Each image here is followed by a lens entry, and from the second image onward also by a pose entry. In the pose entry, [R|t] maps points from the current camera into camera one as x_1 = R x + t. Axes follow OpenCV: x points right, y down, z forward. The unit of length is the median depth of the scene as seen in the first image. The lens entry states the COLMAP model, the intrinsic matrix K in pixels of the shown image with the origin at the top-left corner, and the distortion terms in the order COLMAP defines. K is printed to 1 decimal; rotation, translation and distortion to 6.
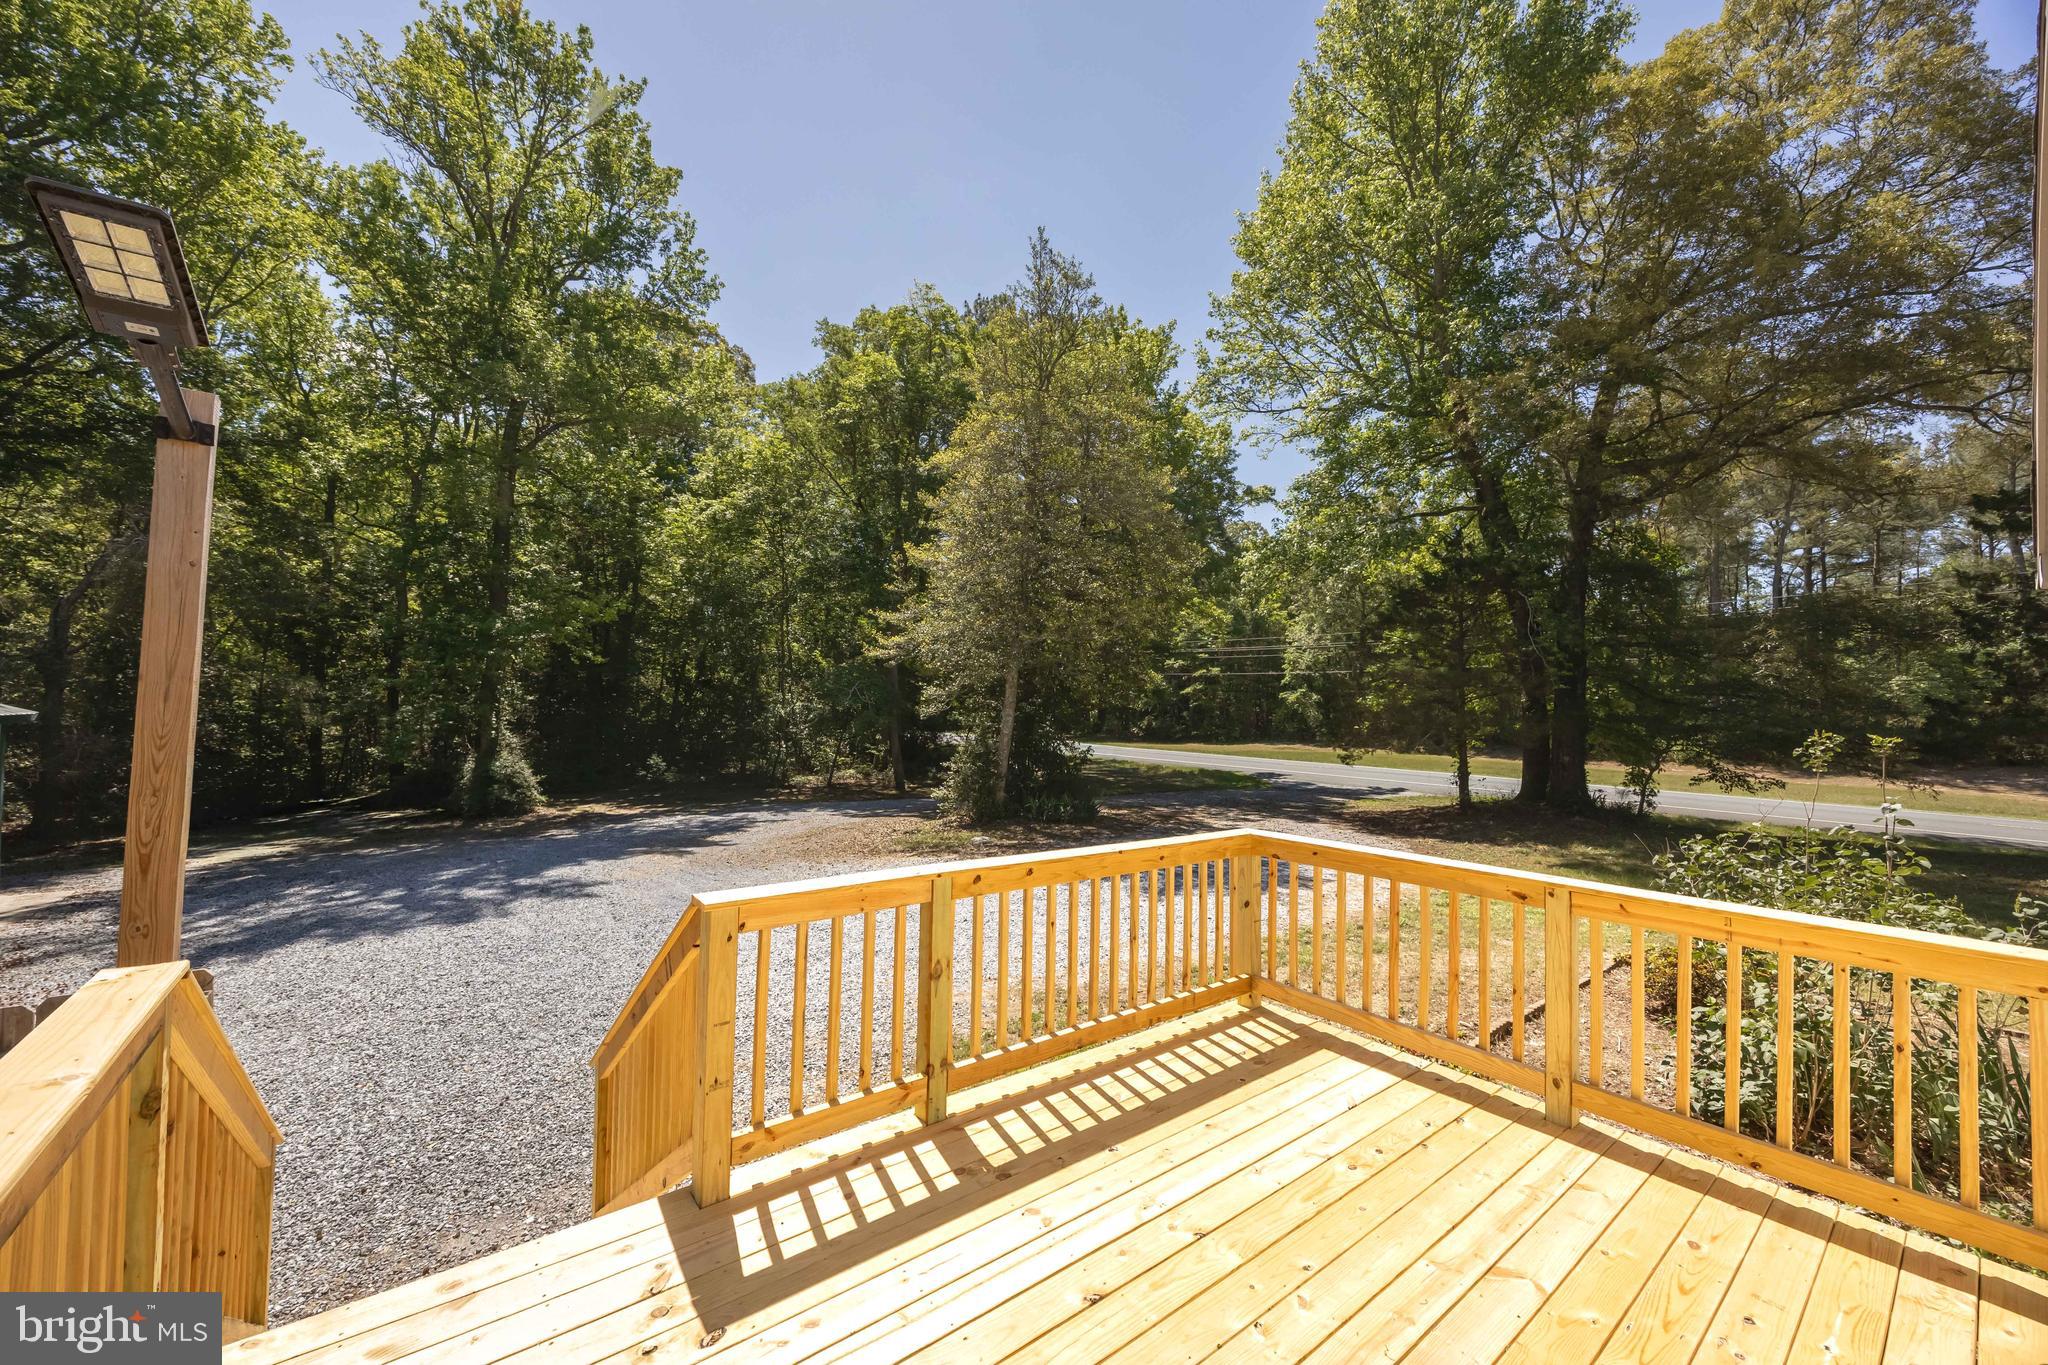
lens RADIAL K [[775.2, 0, 1024.0], [0, 775.2, 682.5], [0, 0, 1]] dist [-0.001347, -0.000446]
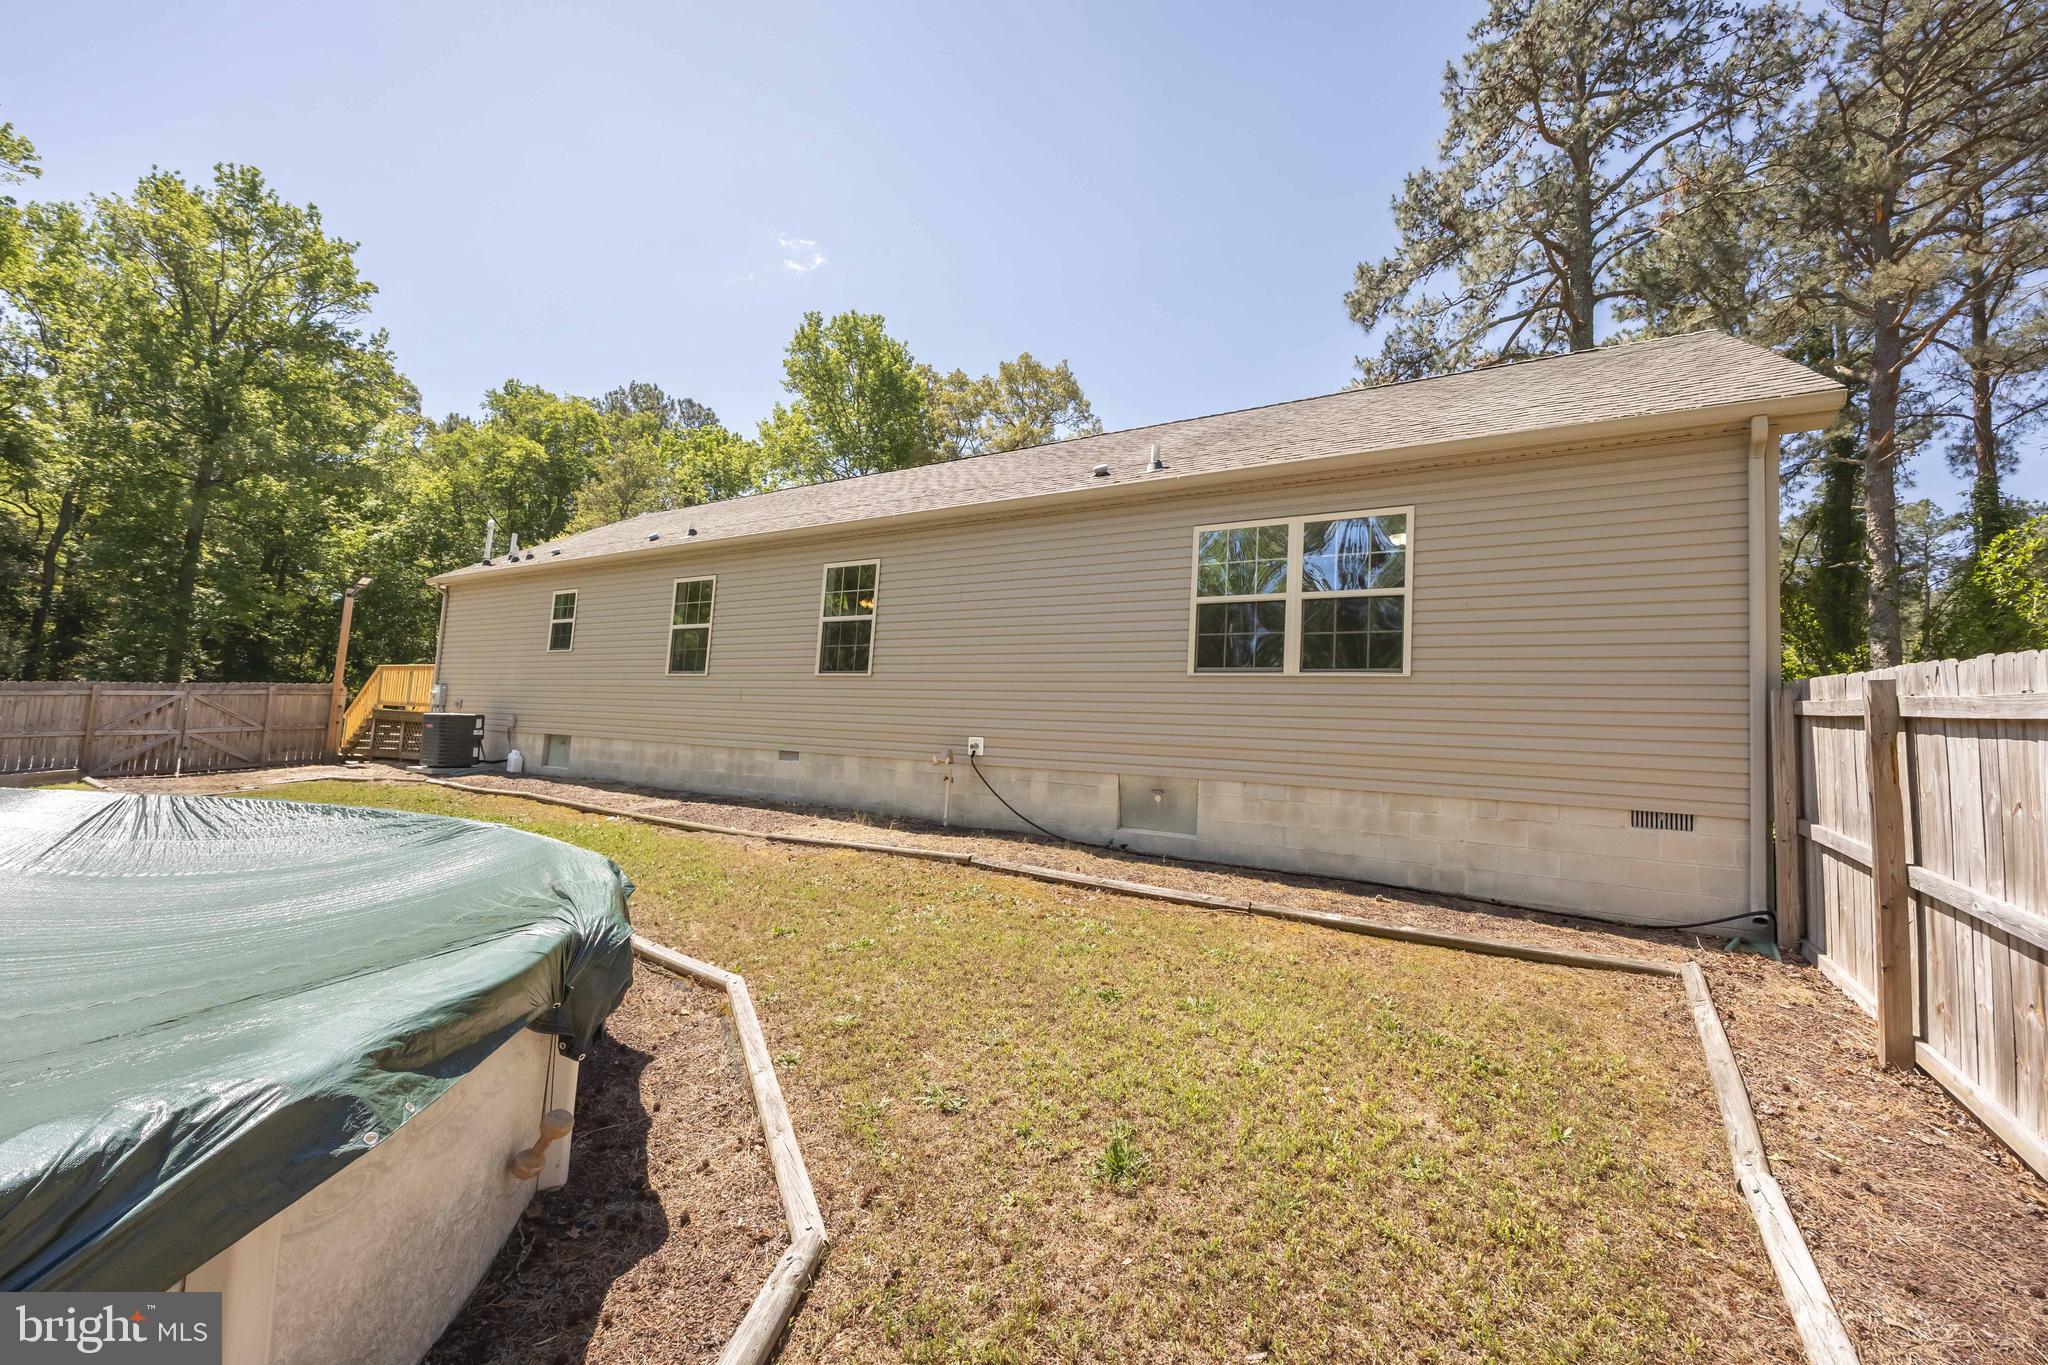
lens RADIAL K [[809.9, 0, 1033.9], [0, 809.9, 679.9], [0, 0, 1]] dist [0.000190, -0.000535]
pose [[0.935196, 0.067092, 0.347716, 1.252208], [-0.053854, 0.997413, -0.047608, 0.268272], [-0.350011, 0.025797, 0.936390, -4.726997]]
